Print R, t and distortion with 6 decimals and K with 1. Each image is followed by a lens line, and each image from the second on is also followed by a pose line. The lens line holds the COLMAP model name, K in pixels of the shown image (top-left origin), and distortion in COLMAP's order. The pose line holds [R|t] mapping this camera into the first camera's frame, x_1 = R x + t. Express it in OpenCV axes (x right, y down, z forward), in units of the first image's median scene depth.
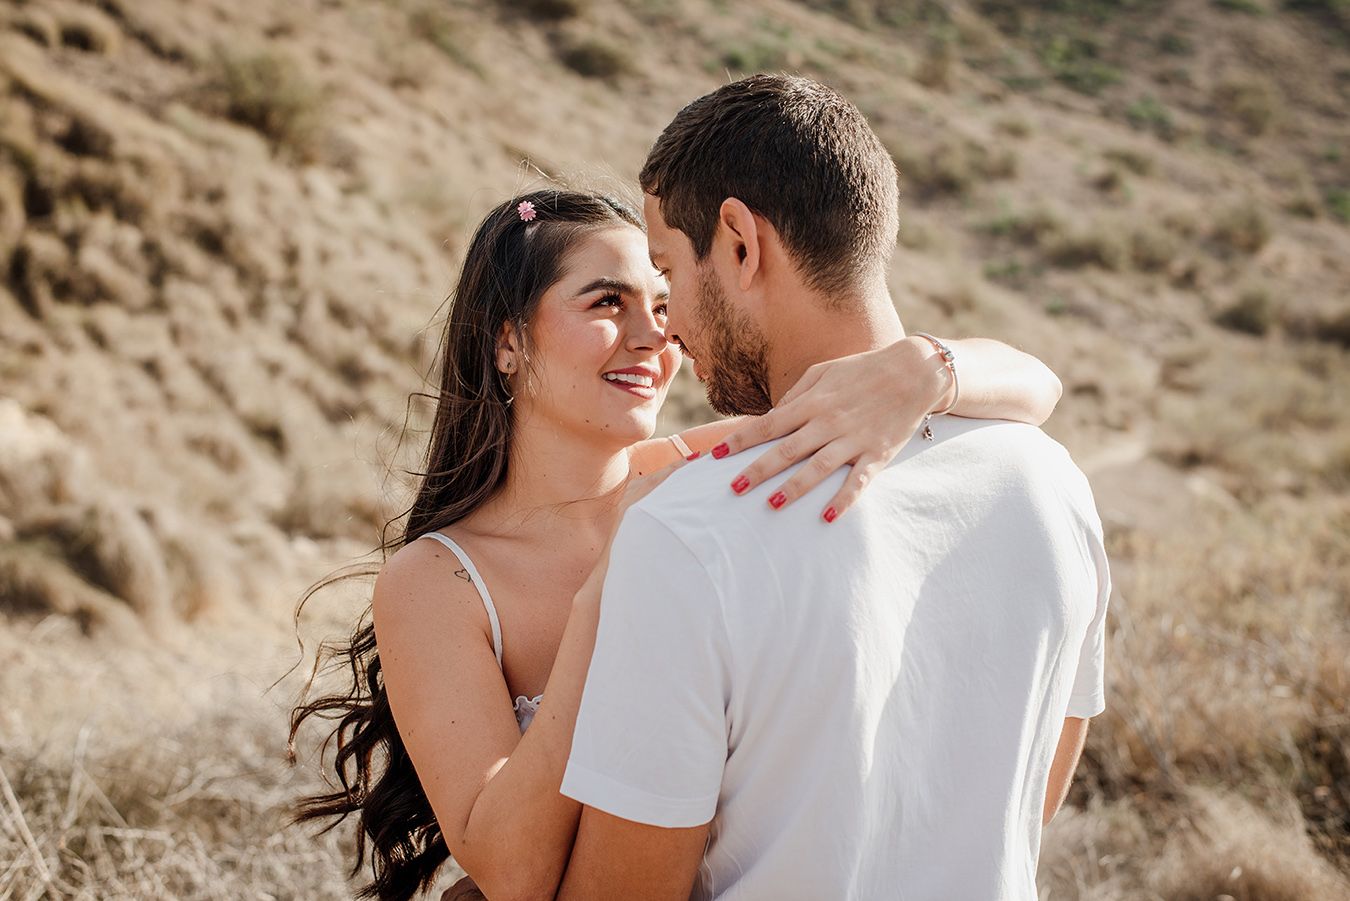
lens RADIAL K [[1948.8, 0, 675.0], [0, 1948.8, 450.5], [0, 0, 1]] dist [-0.108243, -0.035201]
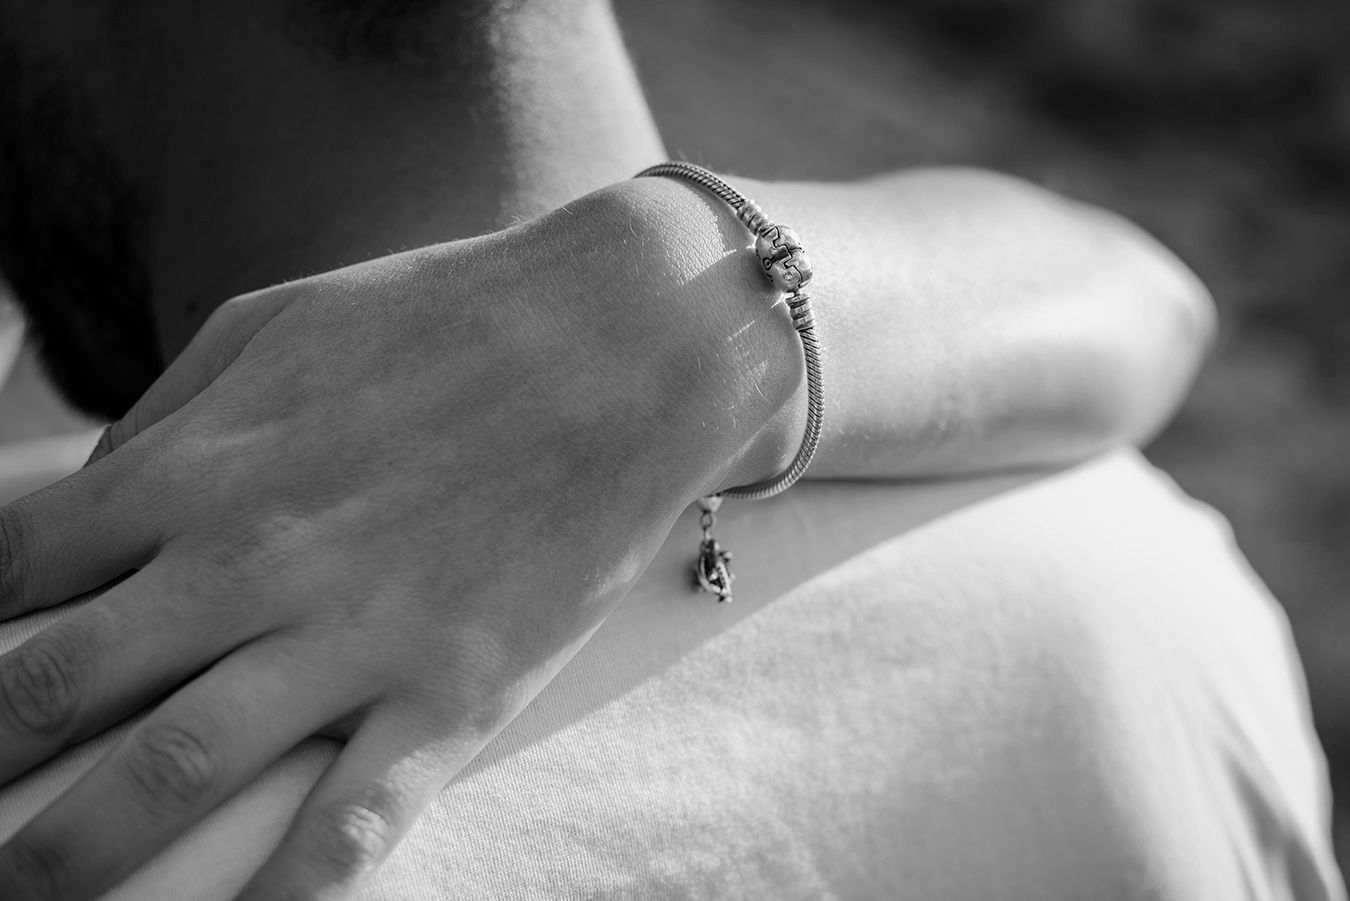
lens RADIAL K [[1948.8, 0, 675.0], [0, 1948.8, 450.5], [0, 0, 1]] dist [-0.108243, -0.035201]
pose [[0.999630, 0.019474, -0.018972, 0.132588], [-0.017063, 0.992646, 0.119848, -0.054674], [0.021166, -0.119480, 0.992611, 0.762627]]
